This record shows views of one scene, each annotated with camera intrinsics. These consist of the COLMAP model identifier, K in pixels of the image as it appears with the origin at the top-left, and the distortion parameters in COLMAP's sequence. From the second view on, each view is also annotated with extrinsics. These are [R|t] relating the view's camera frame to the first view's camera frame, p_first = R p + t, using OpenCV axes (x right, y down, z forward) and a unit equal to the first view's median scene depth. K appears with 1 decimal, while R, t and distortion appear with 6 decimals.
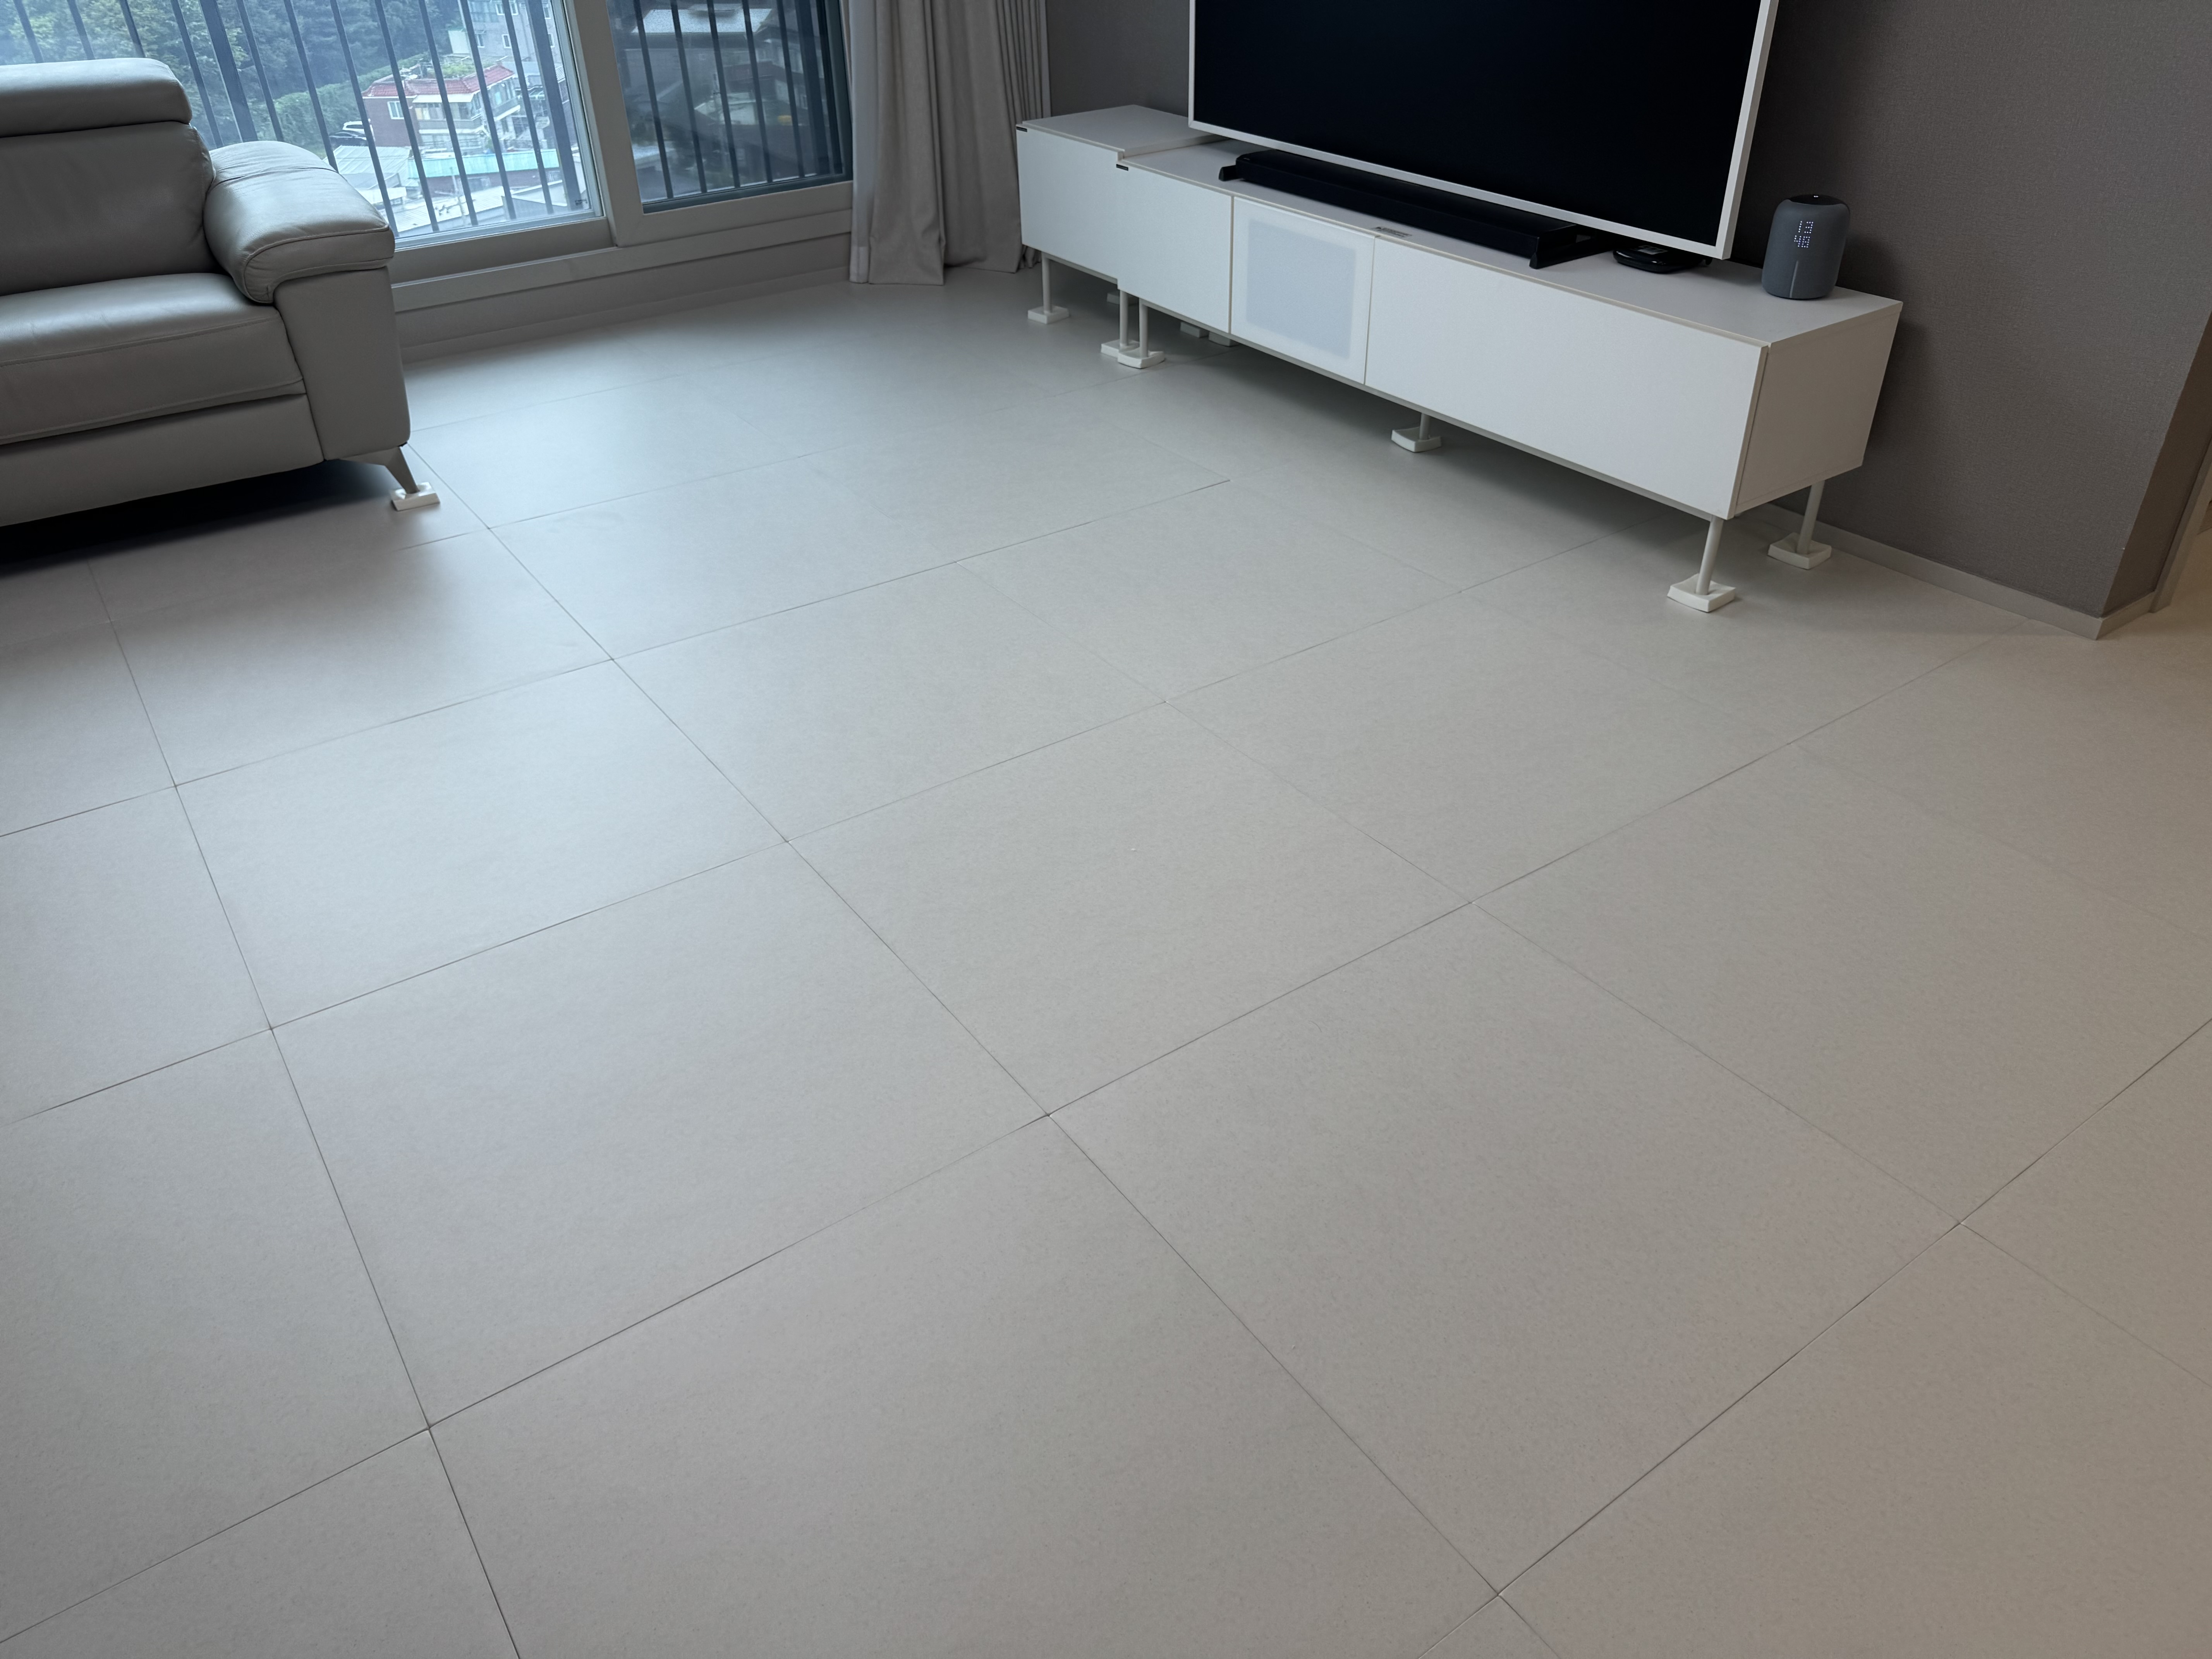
lens RADIAL K [[1590.6, 0, 1095.2], [0, 1590.6, 824.0], [0, 0, 1]] dist [0.001289, -0.002011]
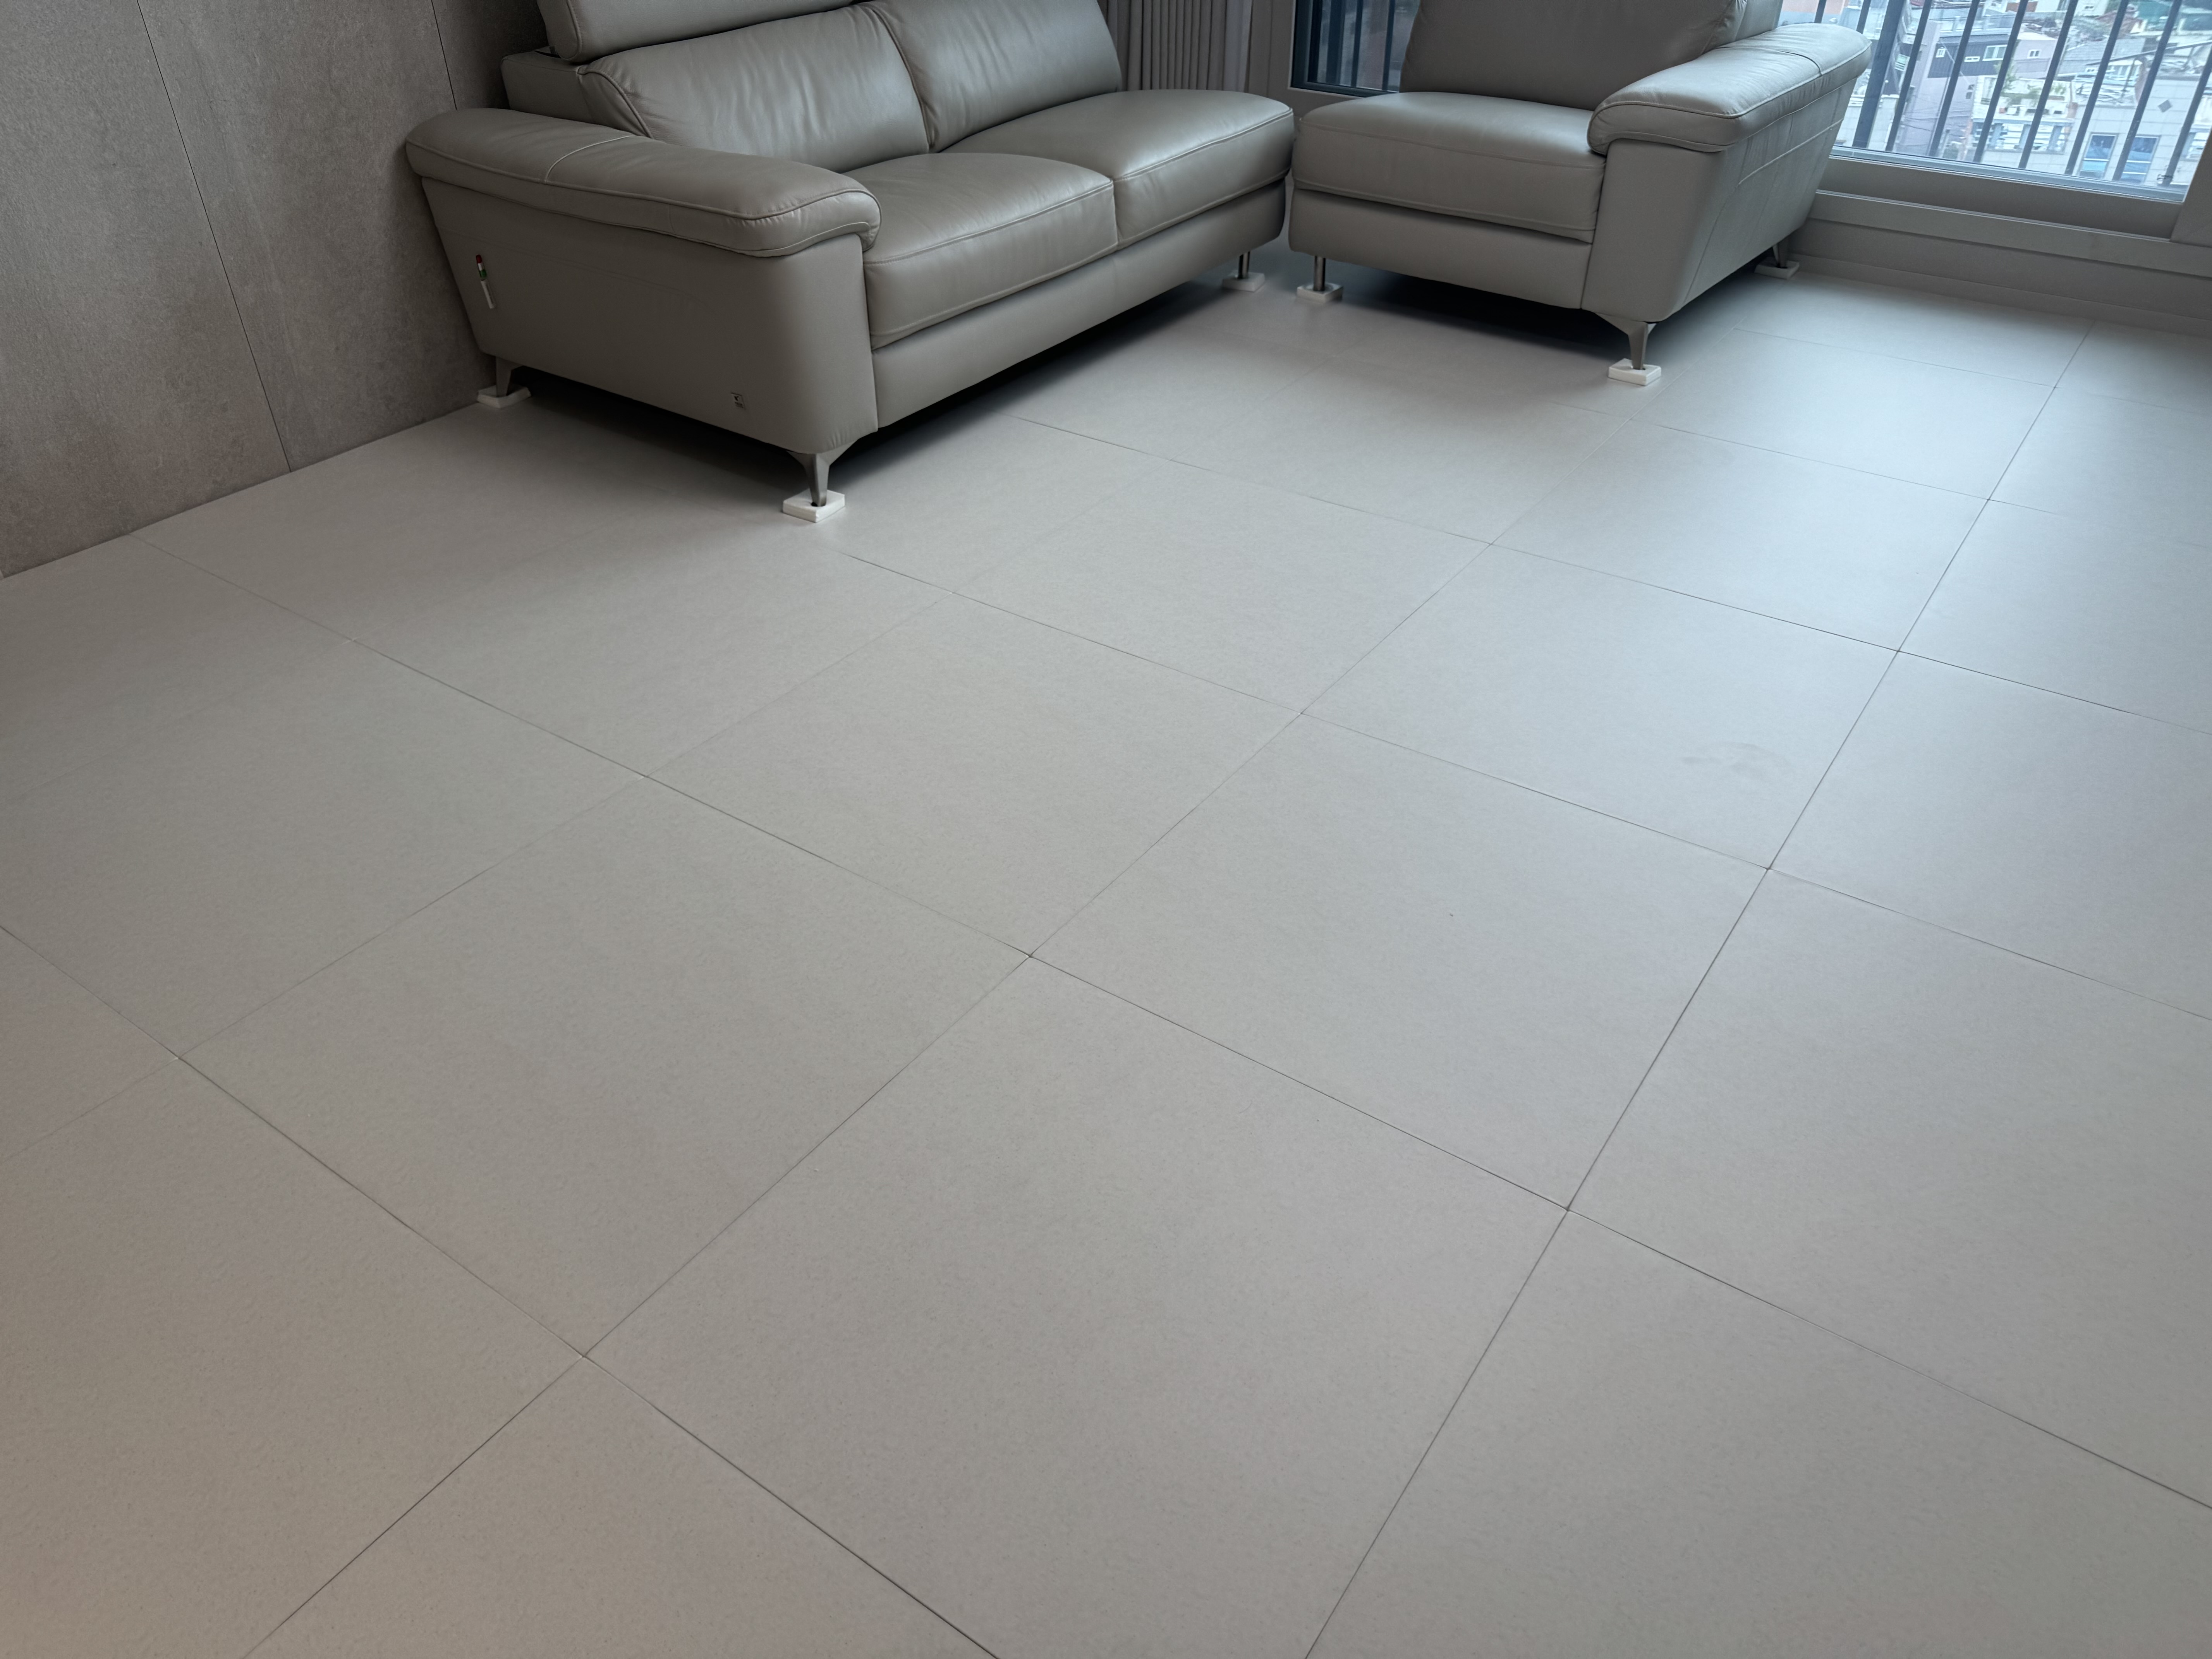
lens RADIAL K [[1590.6, 0, 1095.2], [0, 1590.6, 824.0], [0, 0, 1]] dist [0.001289, -0.002011]
pose [[0.337065, 0.561591, -0.755647, 0.442771], [-0.523189, 0.779006, 0.345576, -0.164203], [0.782726, 0.278864, 0.556394, 0.248469]]
